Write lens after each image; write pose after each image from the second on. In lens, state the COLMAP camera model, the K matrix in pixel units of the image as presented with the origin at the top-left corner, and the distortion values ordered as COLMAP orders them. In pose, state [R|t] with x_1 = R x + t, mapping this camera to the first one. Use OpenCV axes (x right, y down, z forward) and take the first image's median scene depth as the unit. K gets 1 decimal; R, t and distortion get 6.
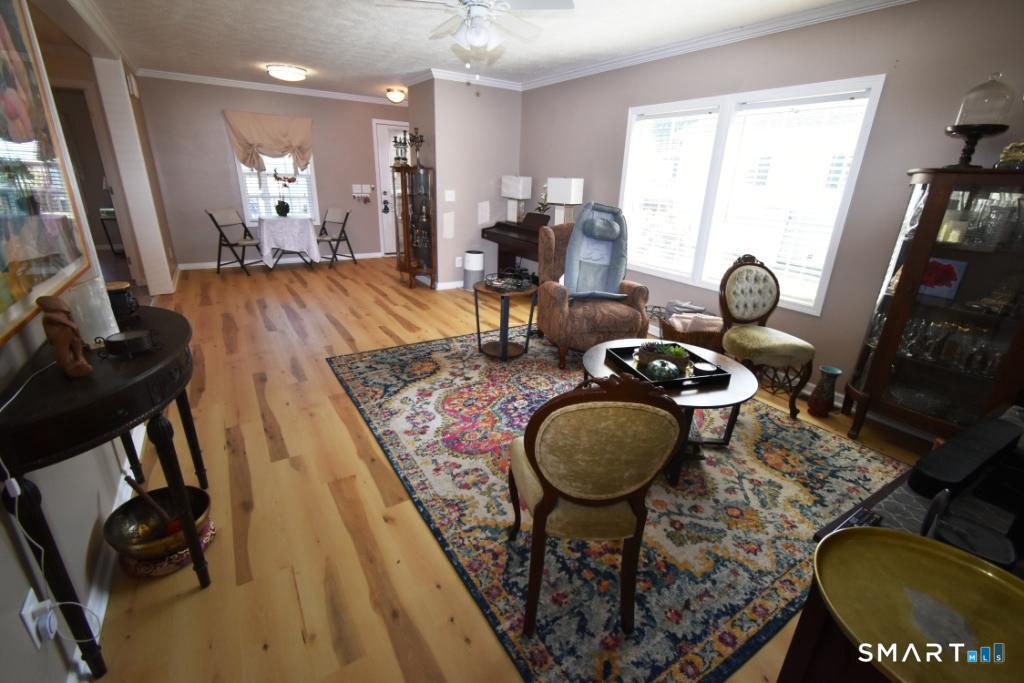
lens RADIAL K [[443.6, 0, 515.4], [0, 443.6, 338.9], [0, 0, 1]] dist [-0.000834, -0.000023]
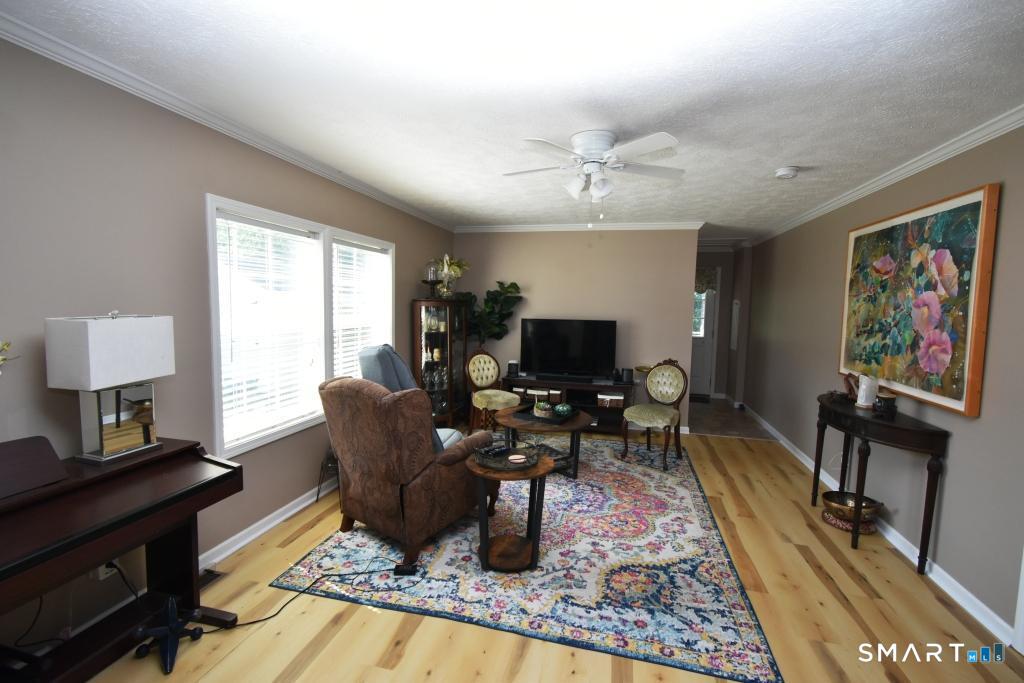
lens RADIAL K [[451.5, 0, 512.9], [0, 451.5, 337.3], [0, 0, 1]] dist [-0.000556, 0.000089]
pose [[-0.684539, -0.105669, 0.721277, -0.716233], [0.208094, 0.919942, 0.332269, -0.731709], [-0.698644, 0.377545, -0.607747, 1.822816]]
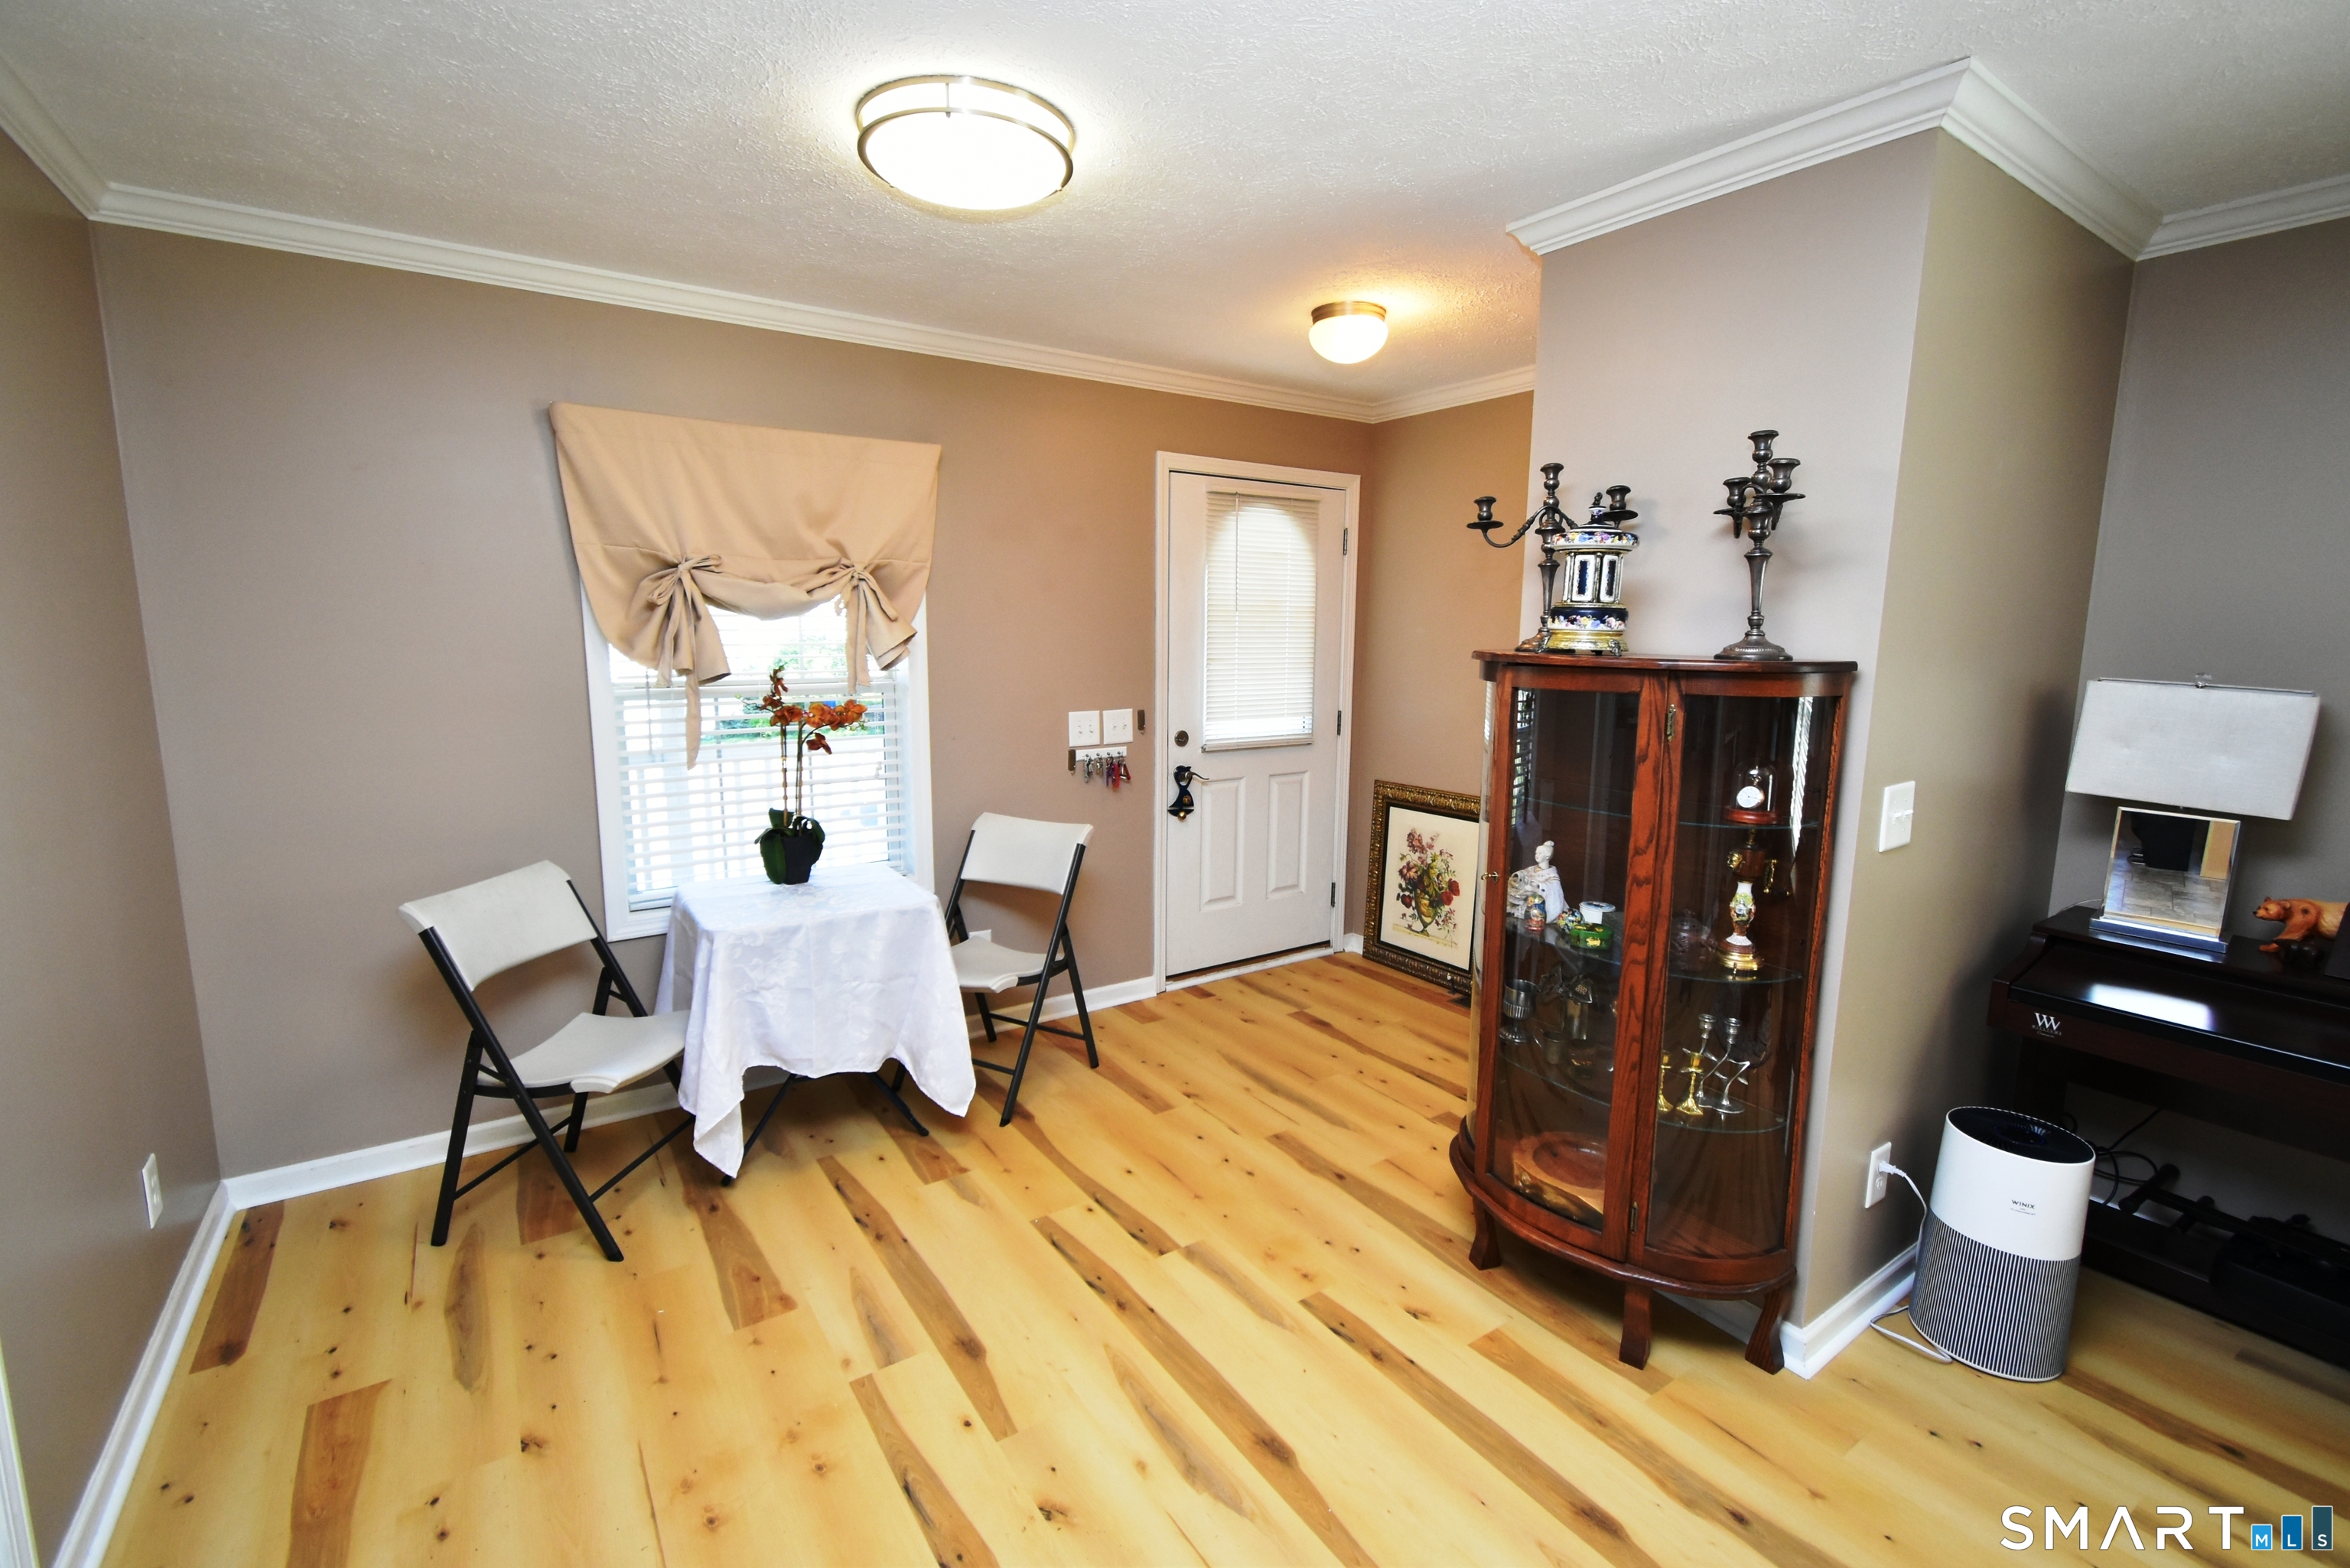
lens RADIAL K [[1018.0, 0, 1182.8], [0, 1018.0, 778.1], [0, 0, 1]] dist [-0.000834, -0.000023]
pose [[0.999223, -0.031066, 0.024256, -0.328649], [0.035271, 0.979453, -0.198562, -0.209428], [-0.017589, 0.199264, 0.979788, 0.487410]]
